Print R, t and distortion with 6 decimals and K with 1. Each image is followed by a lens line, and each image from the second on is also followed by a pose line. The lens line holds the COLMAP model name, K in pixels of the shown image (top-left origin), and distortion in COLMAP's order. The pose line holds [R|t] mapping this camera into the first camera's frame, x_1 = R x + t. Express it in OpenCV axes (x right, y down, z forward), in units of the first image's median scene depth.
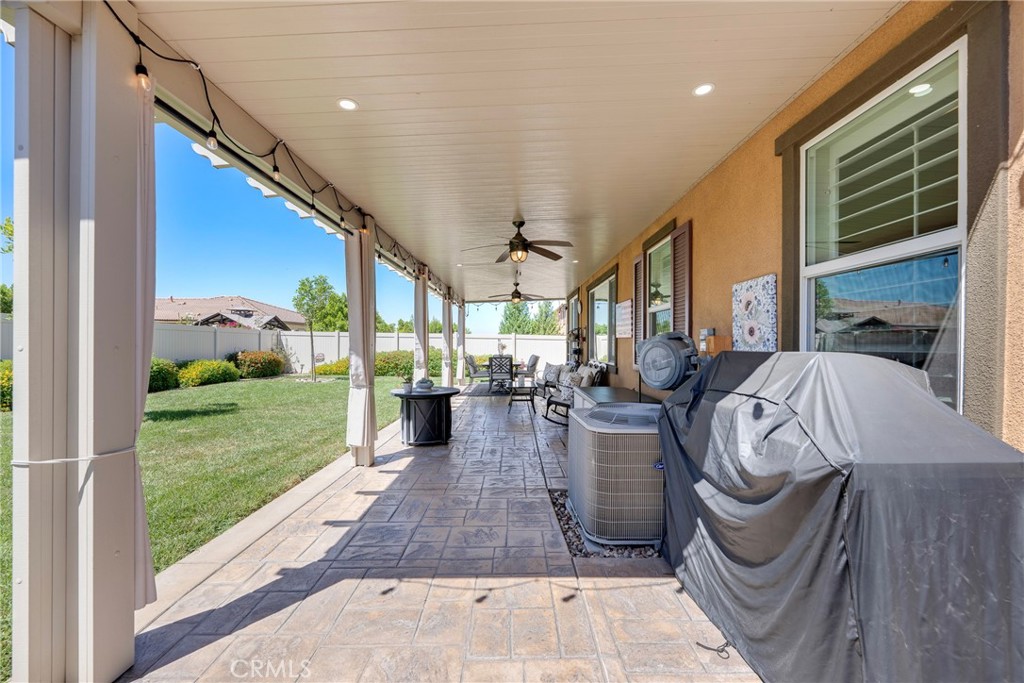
lens RADIAL K [[419.8, 0, 512.1], [0, 419.8, 345.1], [0, 0, 1]] dist [-0.003781, -0.000171]
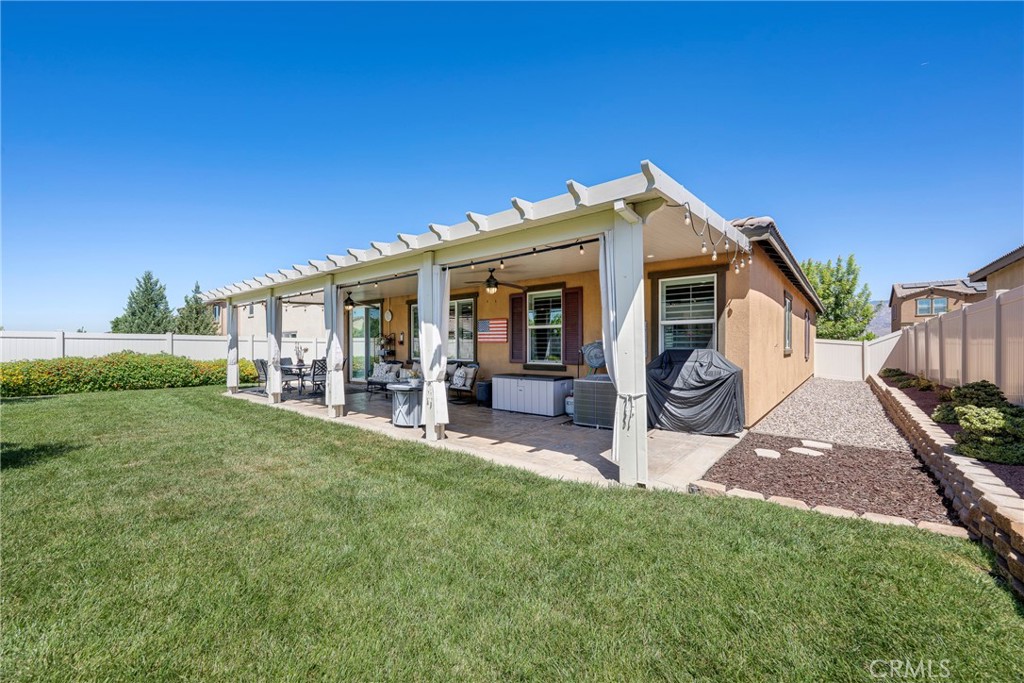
lens RADIAL K [[405.5, 0, 508.8], [0, 405.5, 345.8], [0, 0, 1]] dist [0.001485, -0.000163]
pose [[0.636308, -0.006428, 0.771408, -0.392270], [0.006339, 0.999975, 0.003104, -0.004188], [-0.771409, 0.002915, 0.636333, 0.000514]]
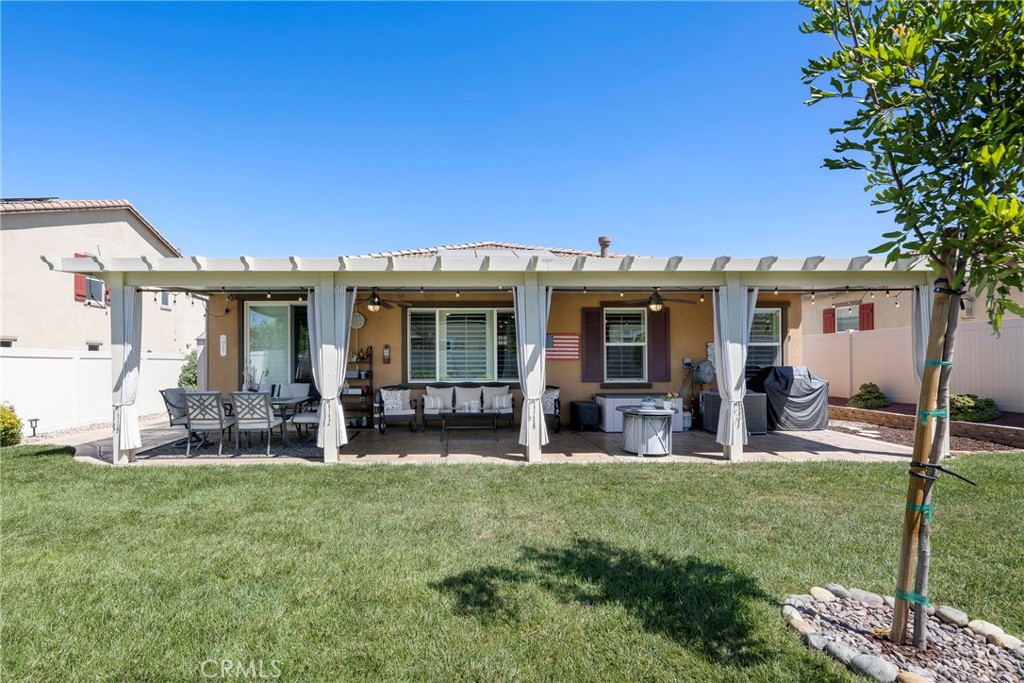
lens RADIAL K [[483.8, 0, 508.1], [0, 483.8, 346.1], [0, 0, 1]] dist [0.013424, -0.000036]
pose [[-0.033764, 0.022727, 0.999171, -0.597468], [0.006069, 0.999728, -0.022535, -0.012310], [-0.999411, 0.005303, -0.033893, 0.533007]]
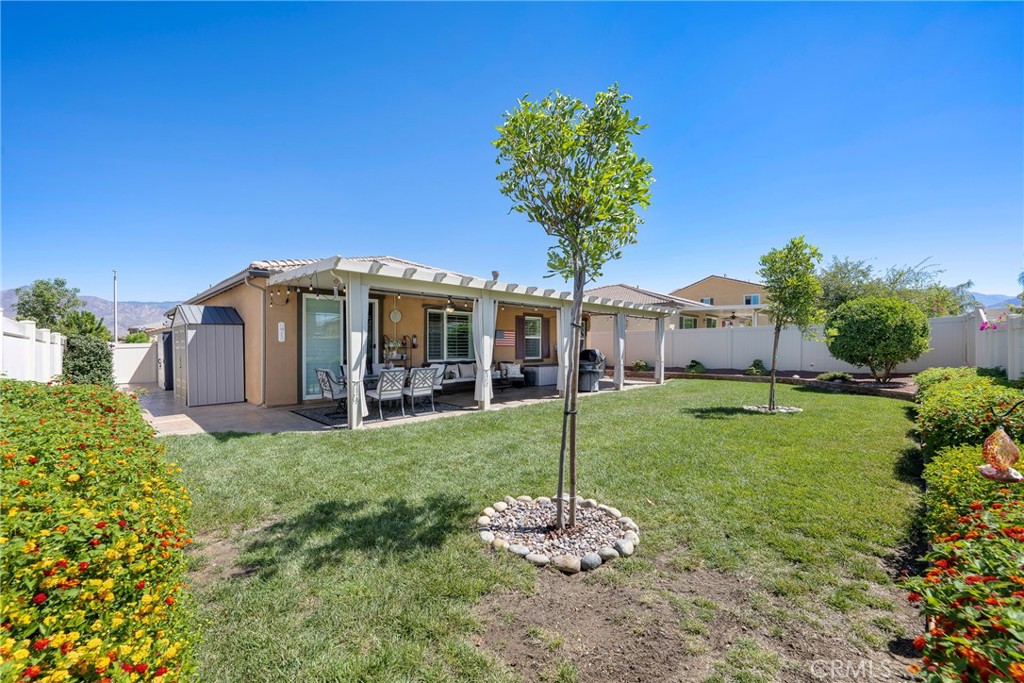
lens RADIAL K [[405.5, 0, 519.6], [0, 405.5, 345.2], [0, 0, 1]] dist [0.001485, -0.000163]
pose [[-0.720121, -0.003962, 0.693837, -0.594574], [-0.000715, 0.999987, 0.004969, -0.014438], [-0.693848, 0.003082, -0.720115, 1.108742]]
